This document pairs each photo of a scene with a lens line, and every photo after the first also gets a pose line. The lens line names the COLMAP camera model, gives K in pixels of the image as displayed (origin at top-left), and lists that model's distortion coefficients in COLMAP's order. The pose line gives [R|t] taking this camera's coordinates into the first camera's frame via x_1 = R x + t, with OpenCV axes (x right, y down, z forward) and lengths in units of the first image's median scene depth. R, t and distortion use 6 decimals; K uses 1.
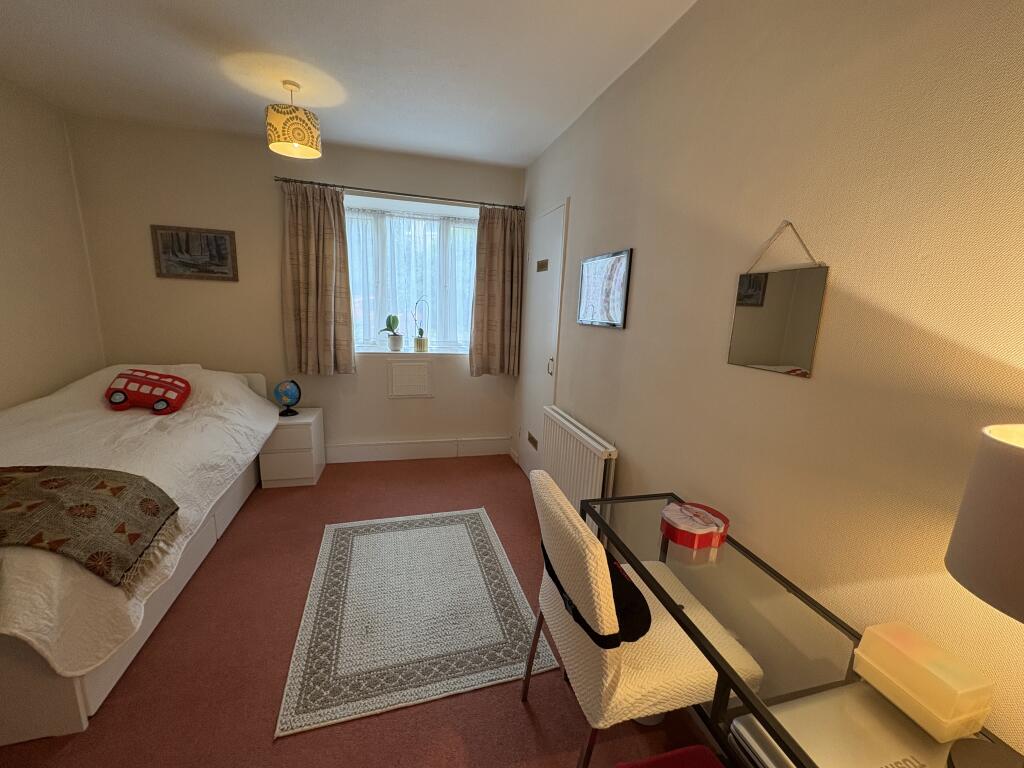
lens RADIAL K [[408.7, 0, 514.2], [0, 408.7, 383.2], [0, 0, 1]] dist [0.001356, -0.000288]
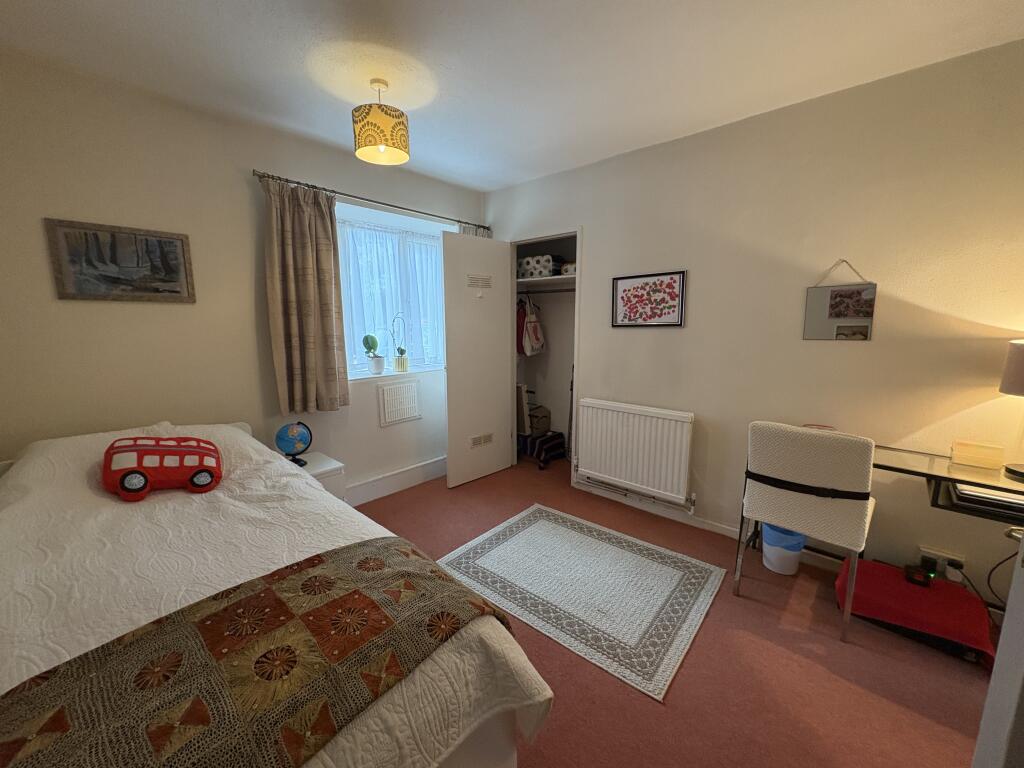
lens RADIAL K [[408.7, 0, 512.3], [0, 408.7, 382.7], [0, 0, 1]] dist [0.001356, -0.000288]
pose [[0.838293, -0.132028, 0.528993, -0.647826], [0.149292, 0.988741, 0.010191, -0.031314], [-0.524382, 0.070432, 0.848565, 0.093331]]
